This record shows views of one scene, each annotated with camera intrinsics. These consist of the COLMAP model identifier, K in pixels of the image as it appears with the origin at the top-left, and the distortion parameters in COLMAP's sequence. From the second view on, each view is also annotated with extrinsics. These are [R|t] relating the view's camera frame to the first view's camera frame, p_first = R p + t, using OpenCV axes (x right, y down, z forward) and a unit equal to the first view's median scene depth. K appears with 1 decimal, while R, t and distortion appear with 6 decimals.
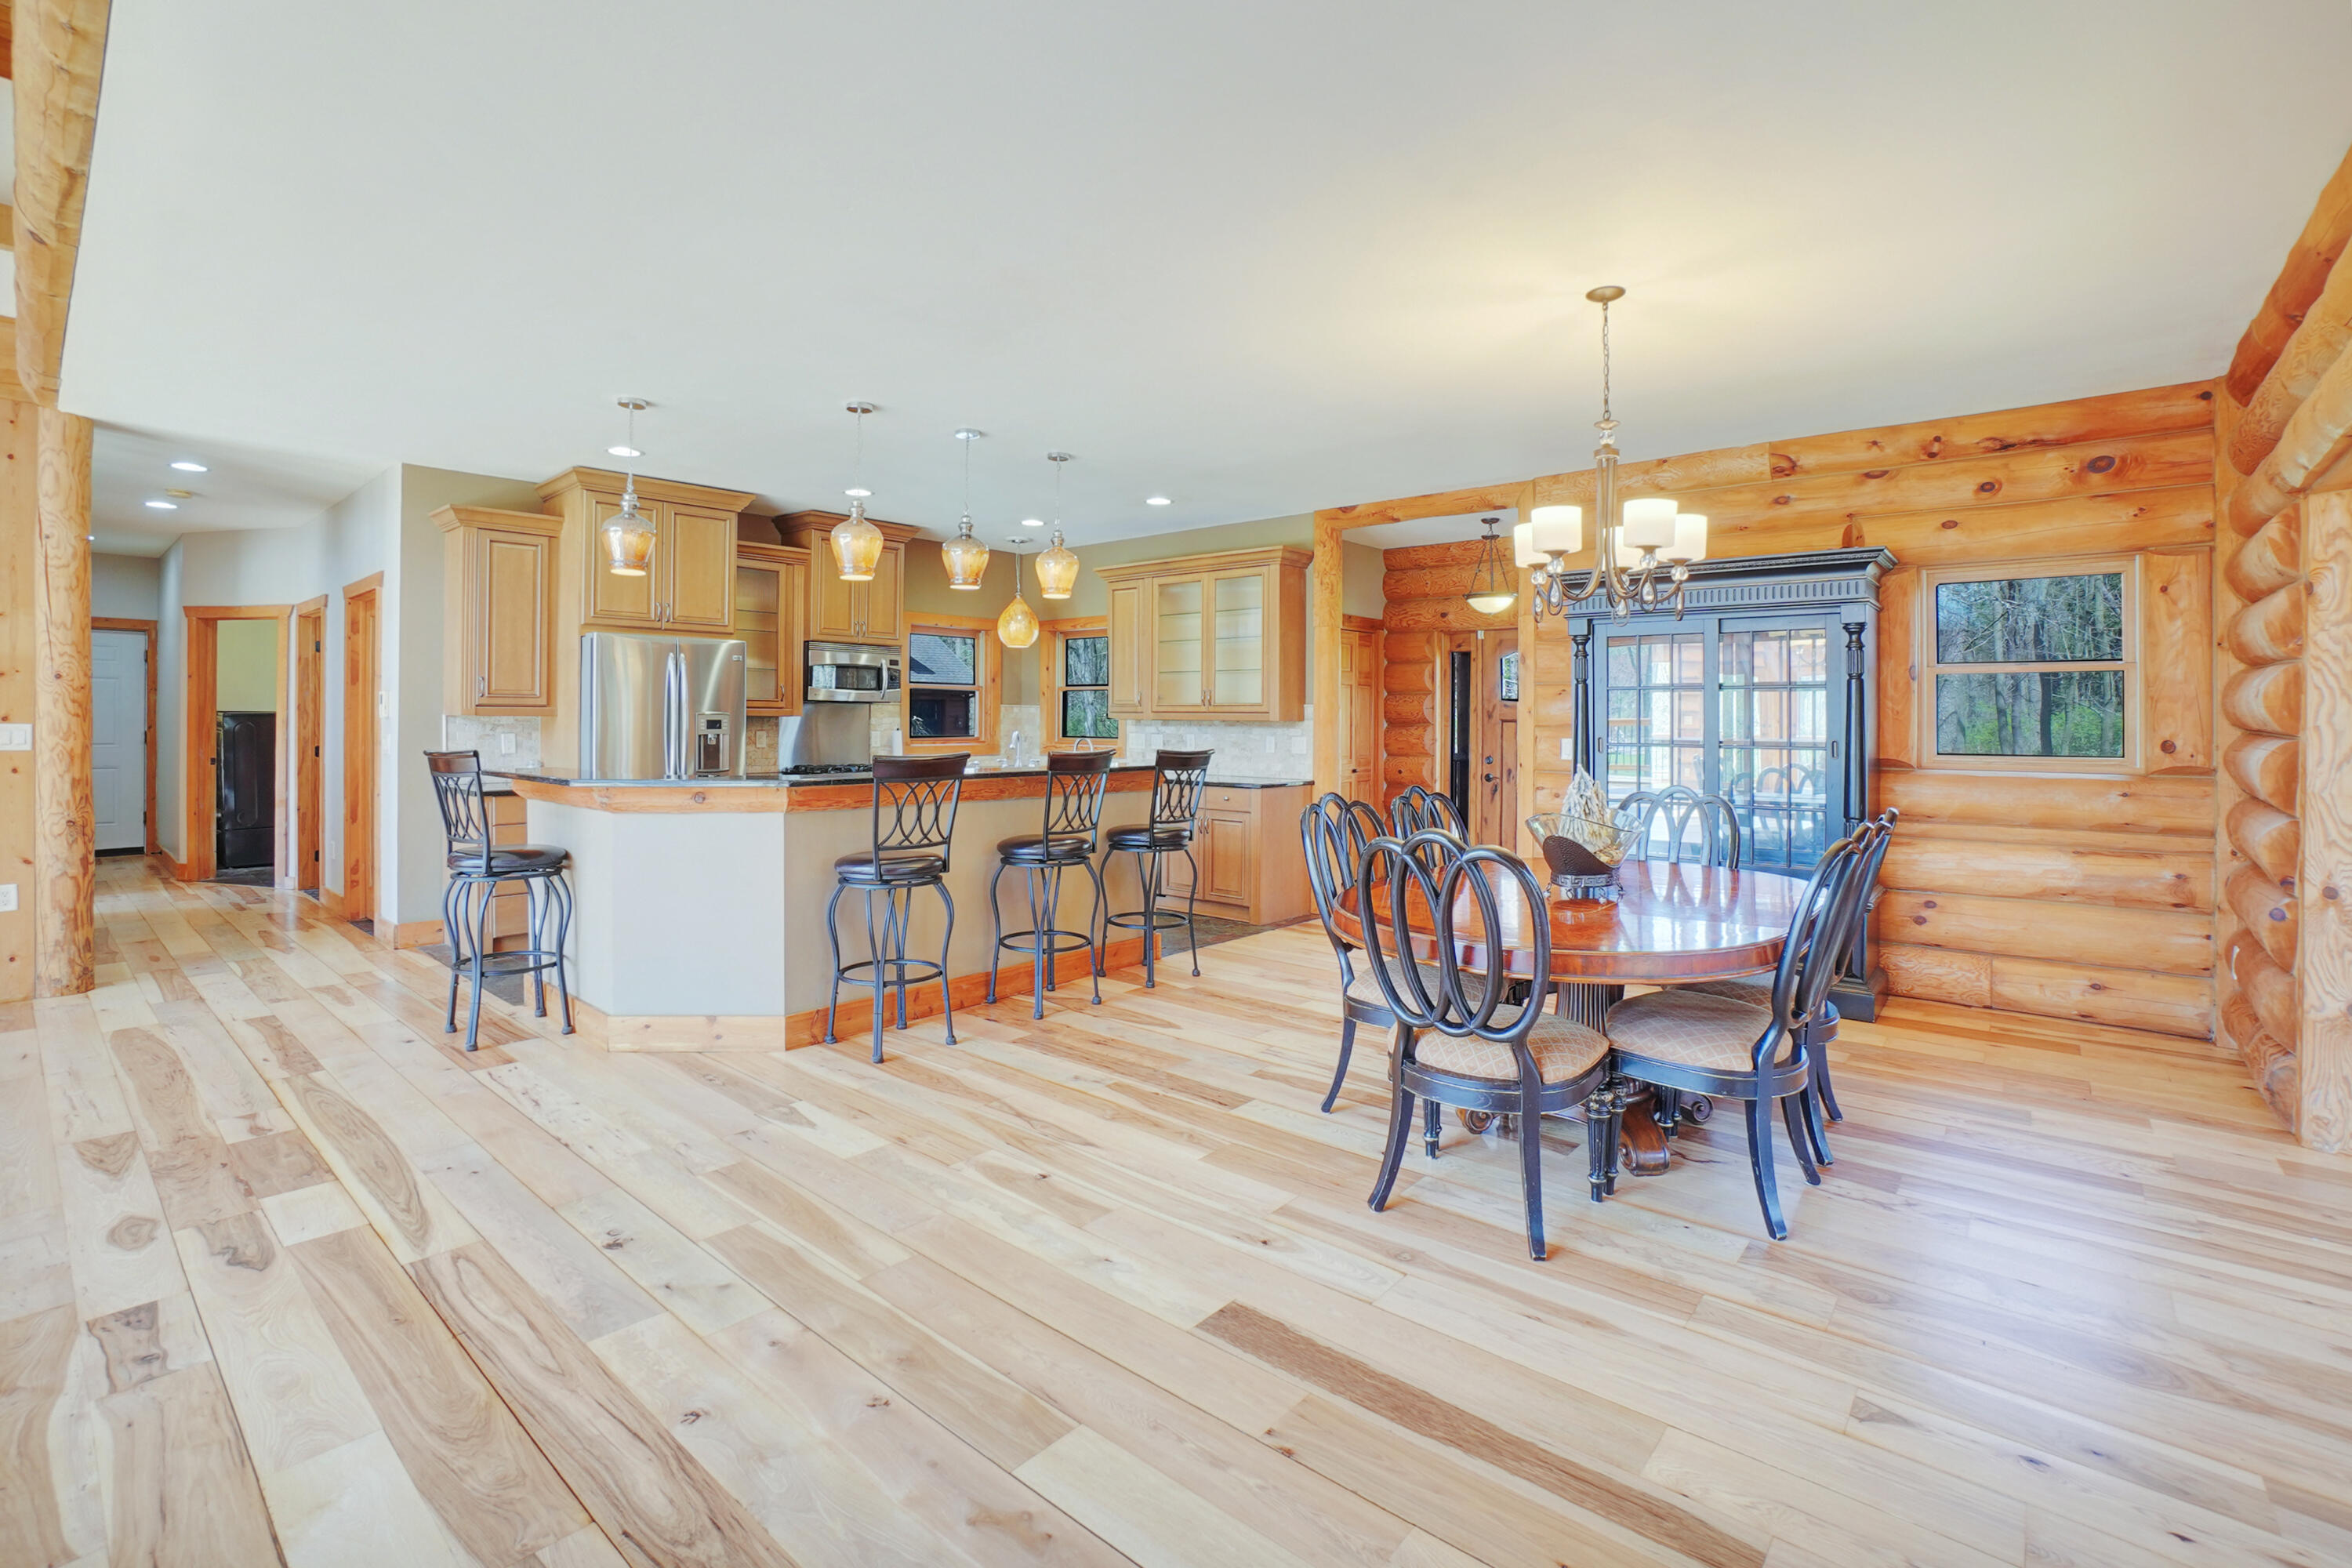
lens RADIAL K [[1066.3, 0, 1175.9], [0, 1066.3, 711.1], [0, 0, 1]] dist [-0.070886, 0.021337]
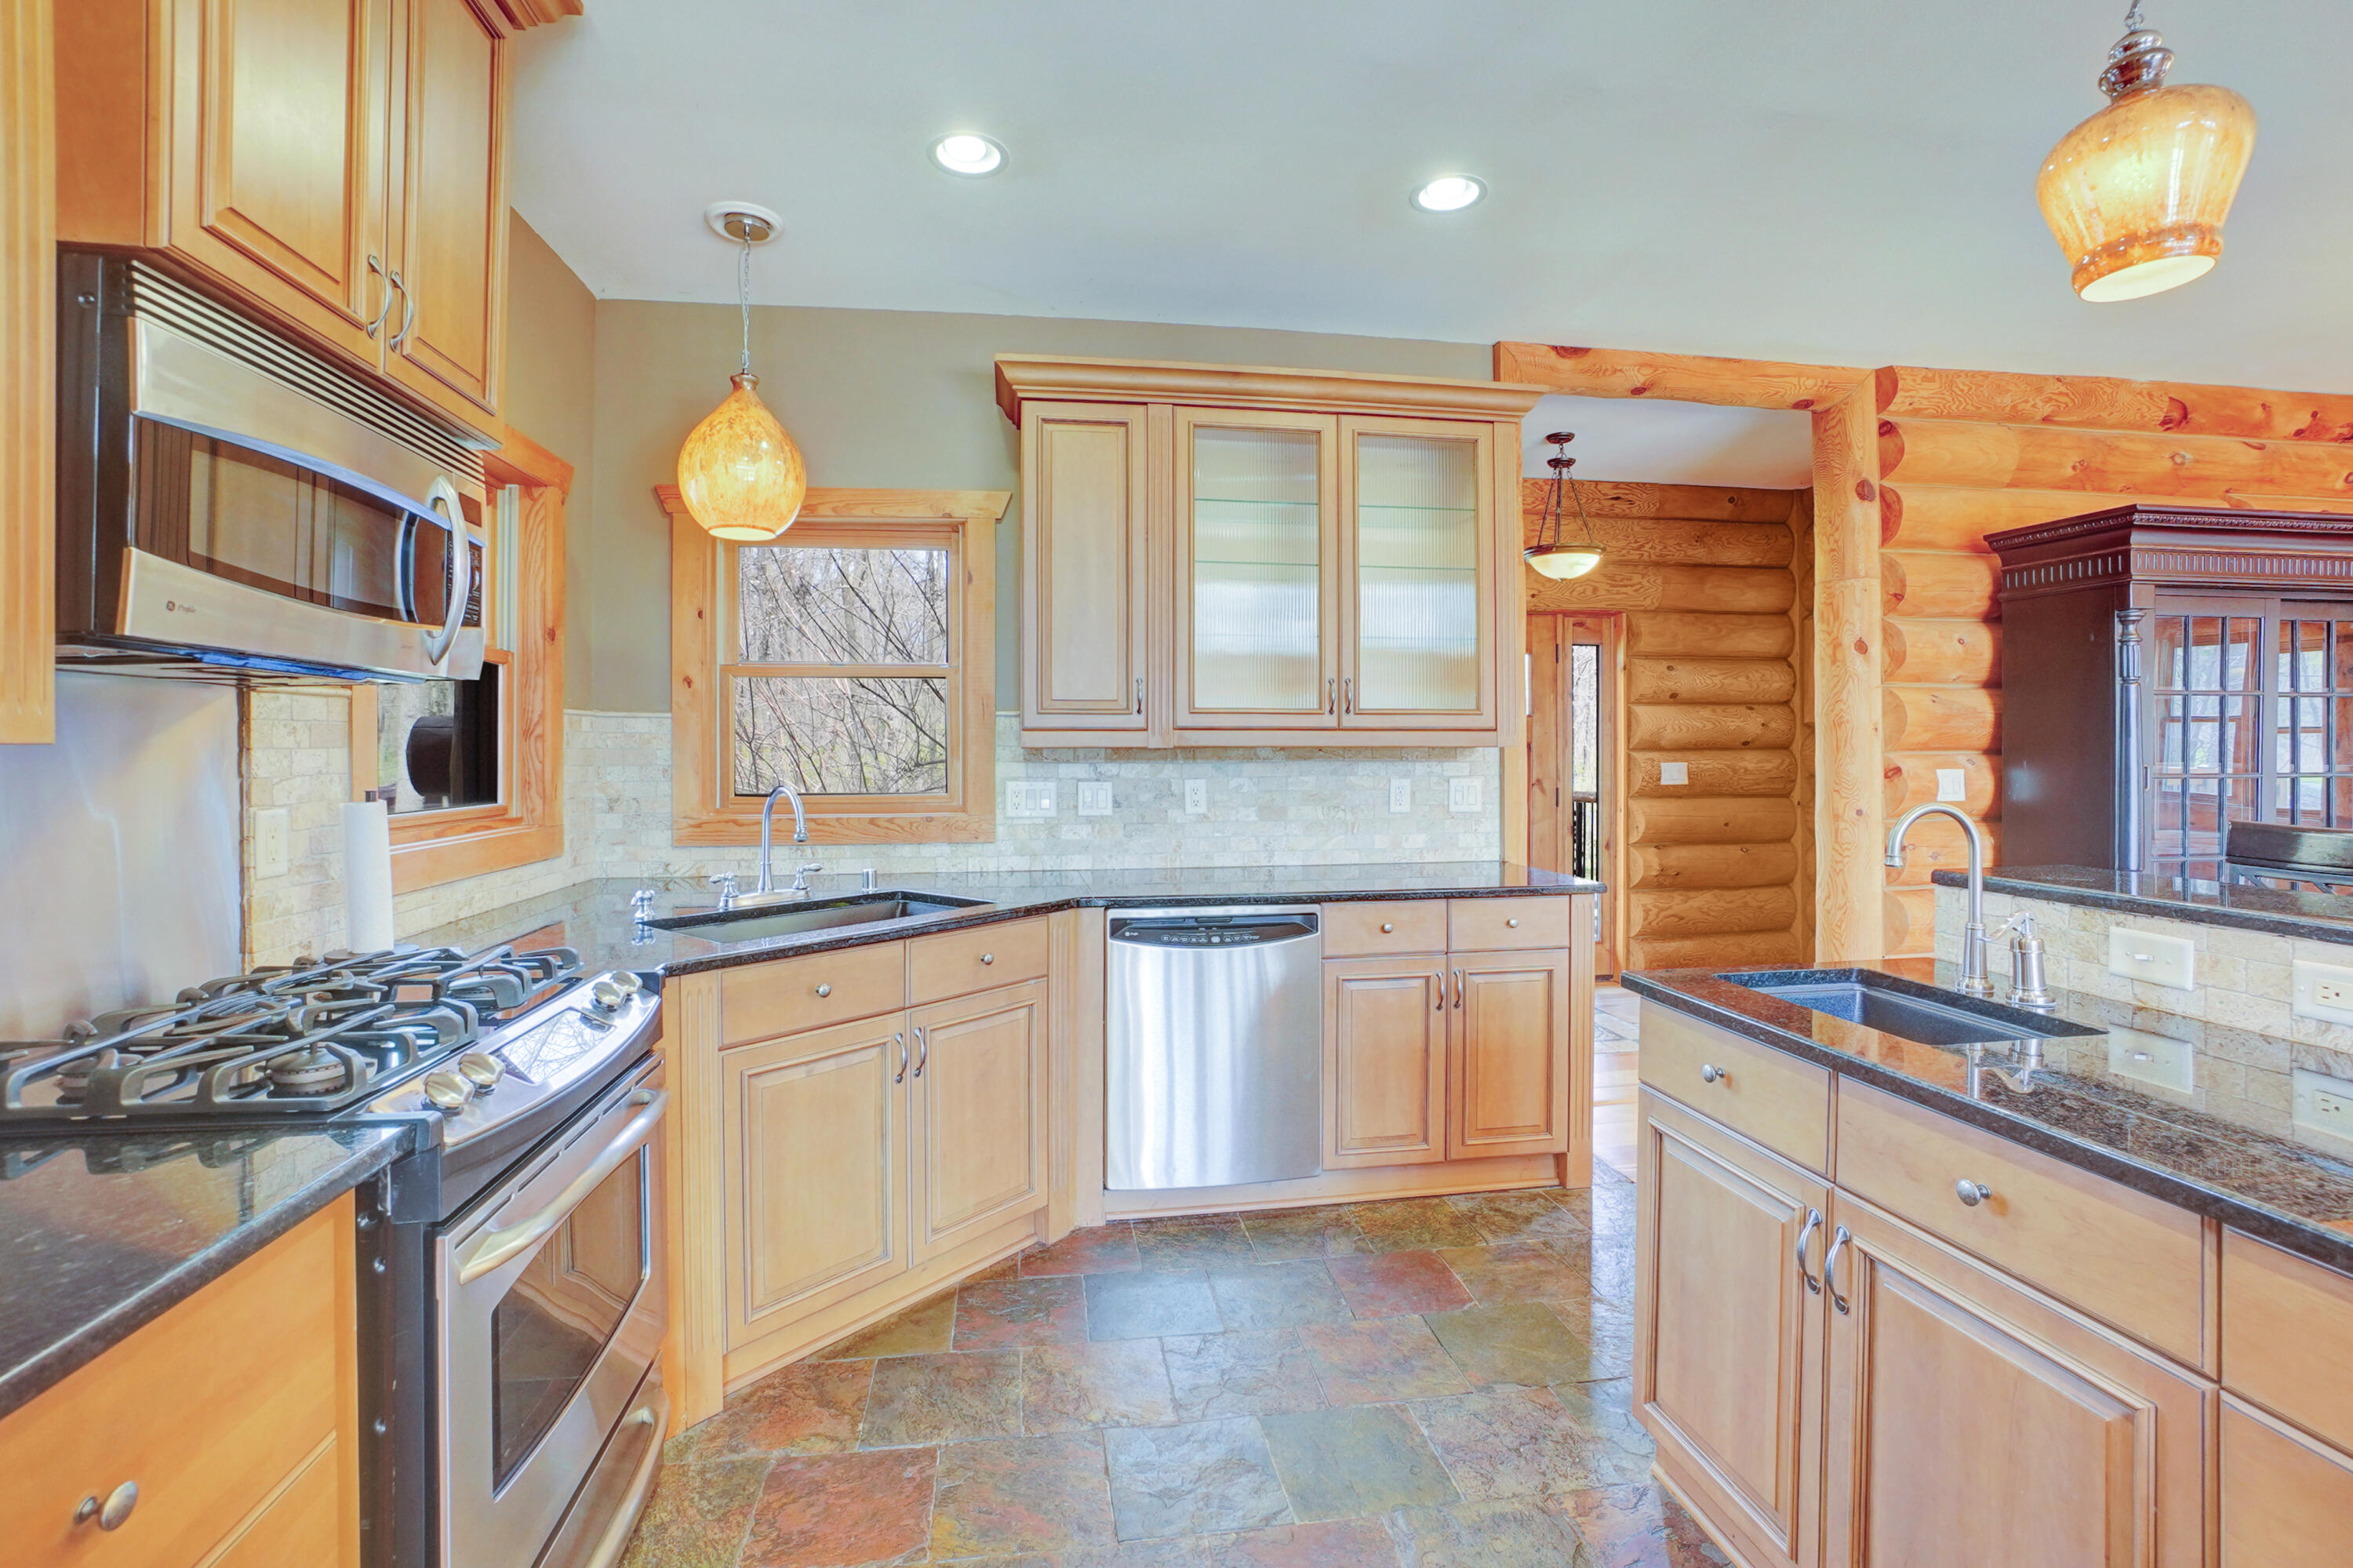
lens RADIAL K [[1048.8, 0, 1157.1], [0, 1048.8, 750.2], [0, 0, 1]] dist [-0.062666, 0.020524]
pose [[0.648786, -0.012403, 0.760870, -0.695480], [0.002017, 0.999892, 0.014579, 0.006342], [-0.760968, -0.007924, 0.648741, 1.527943]]
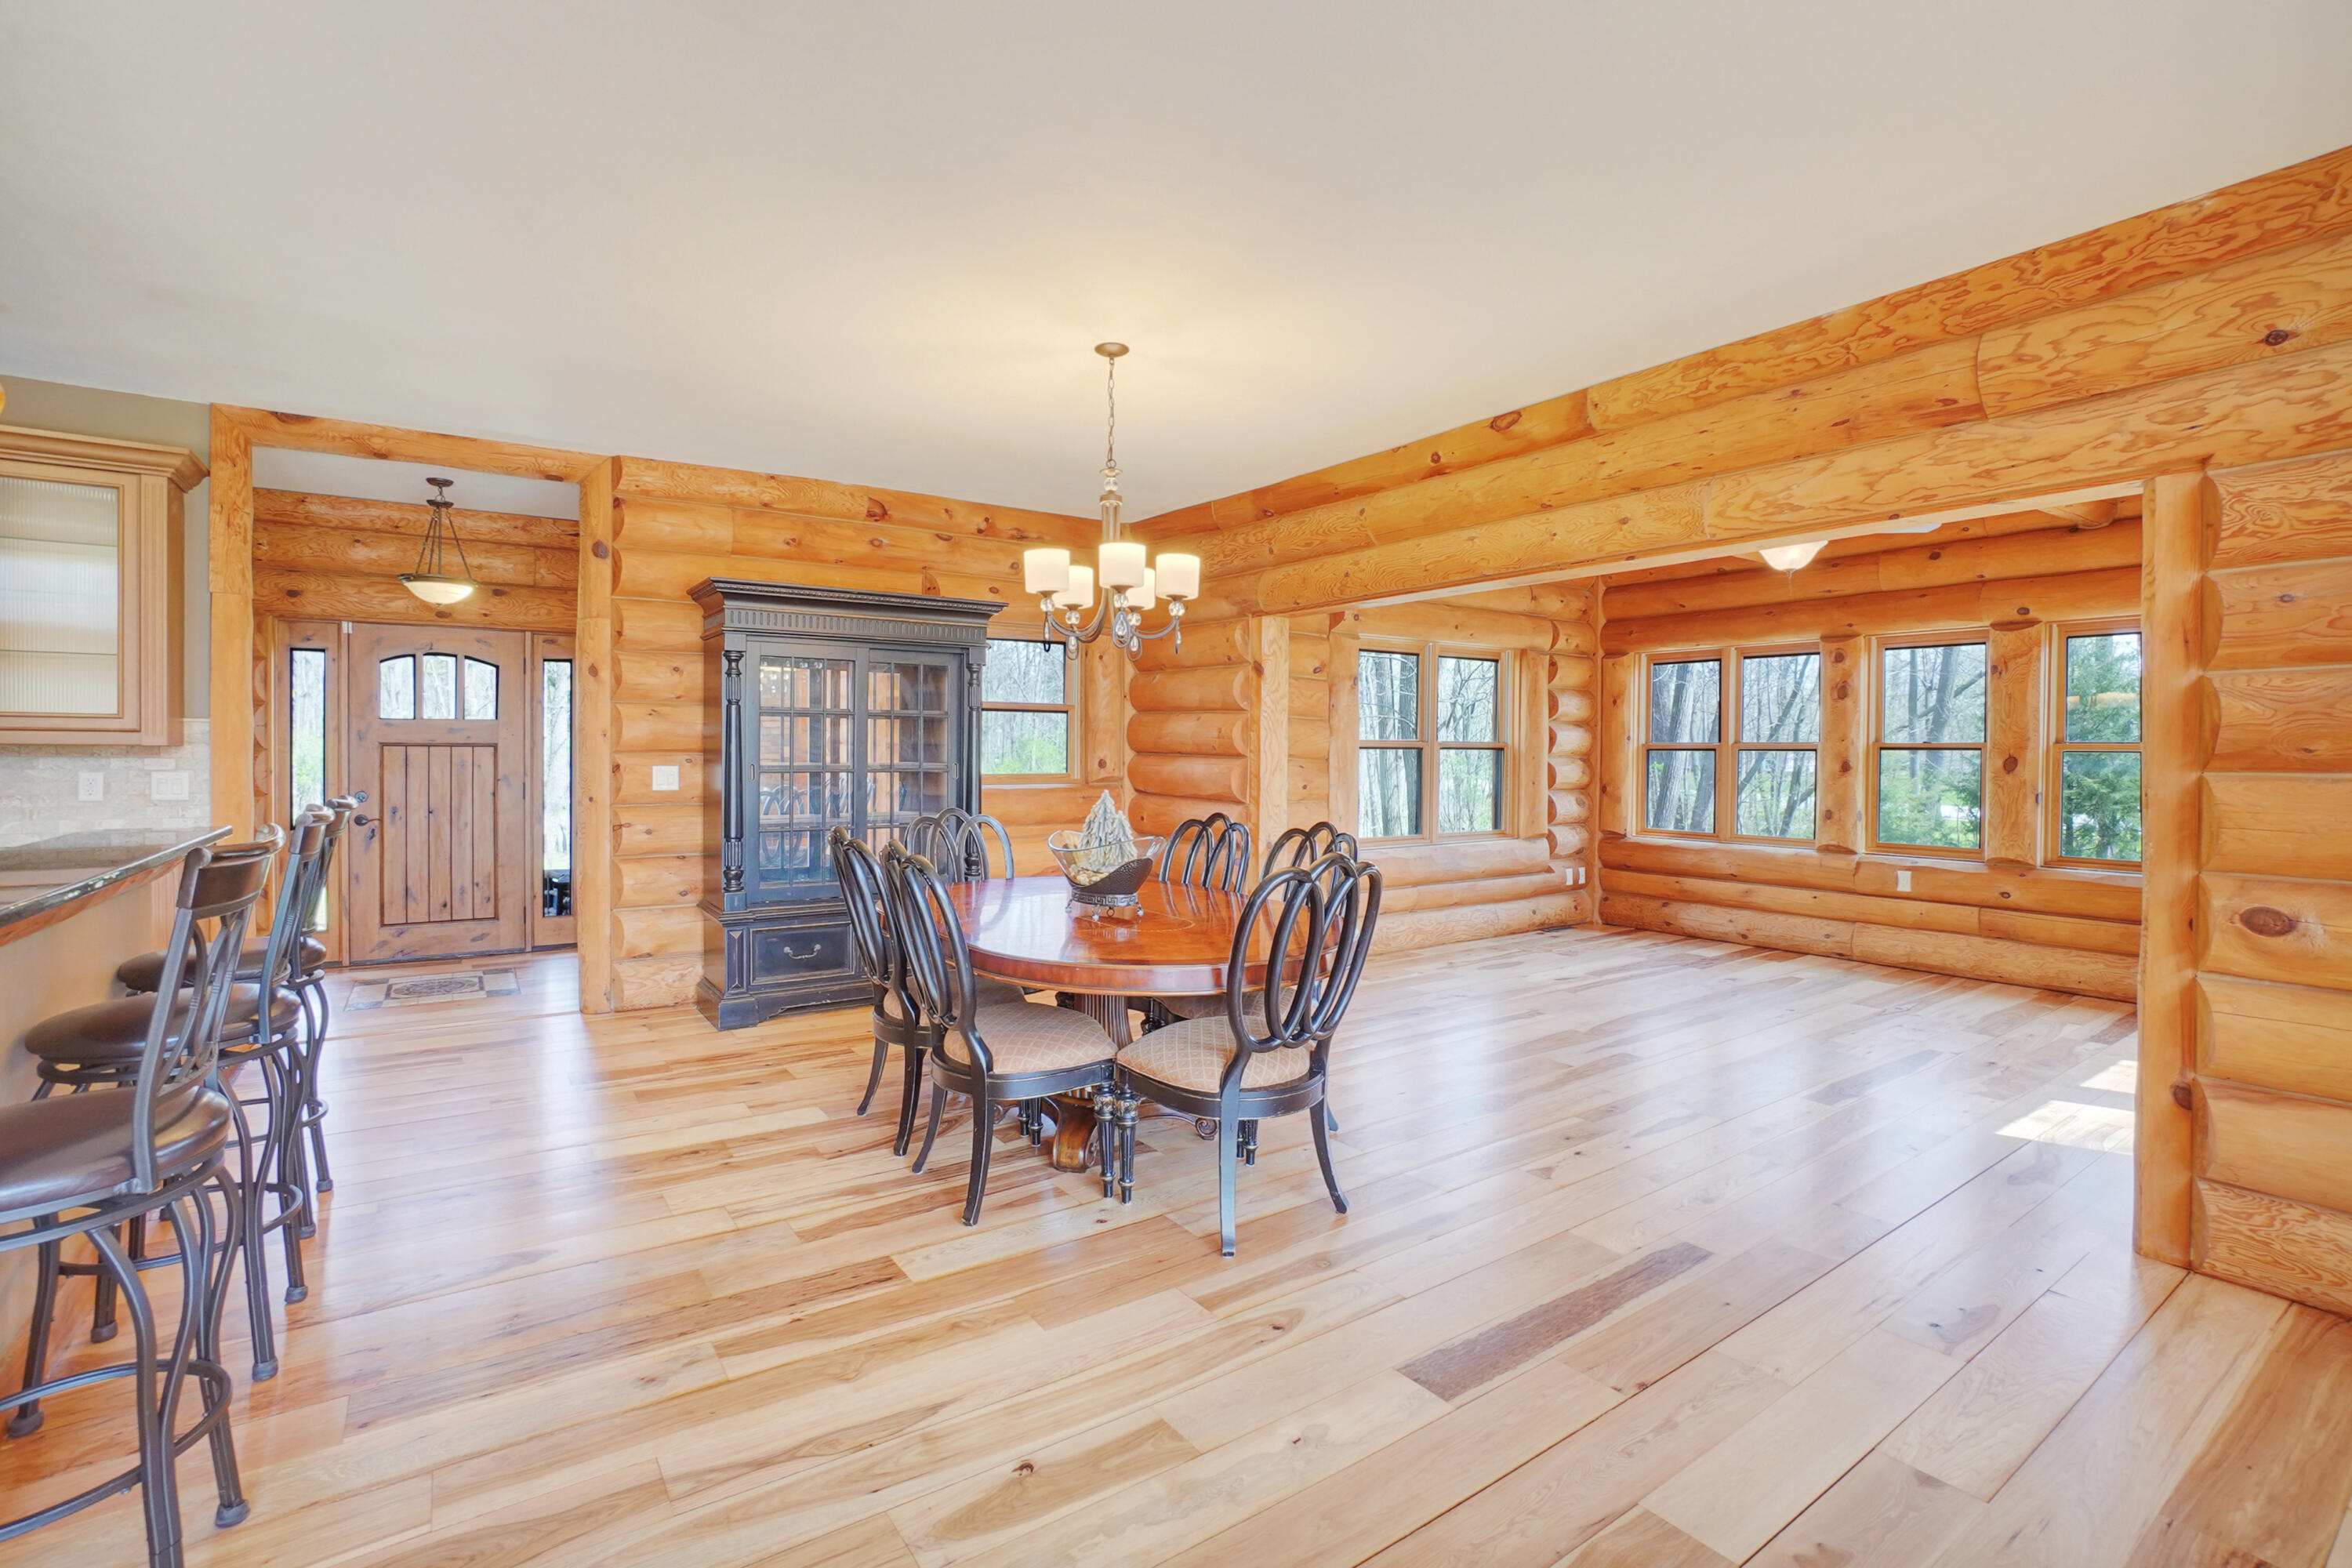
lens RADIAL K [[1048.3, 0, 1156.6], [0, 1048.3, 750.3], [0, 0, 1]] dist [-0.062666, 0.020524]
pose [[0.260634, -0.006632, 0.965415, -0.549676], [-0.012399, 0.999871, 0.010216, -0.001074], [-0.965358, -0.014632, 0.260518, 0.600335]]
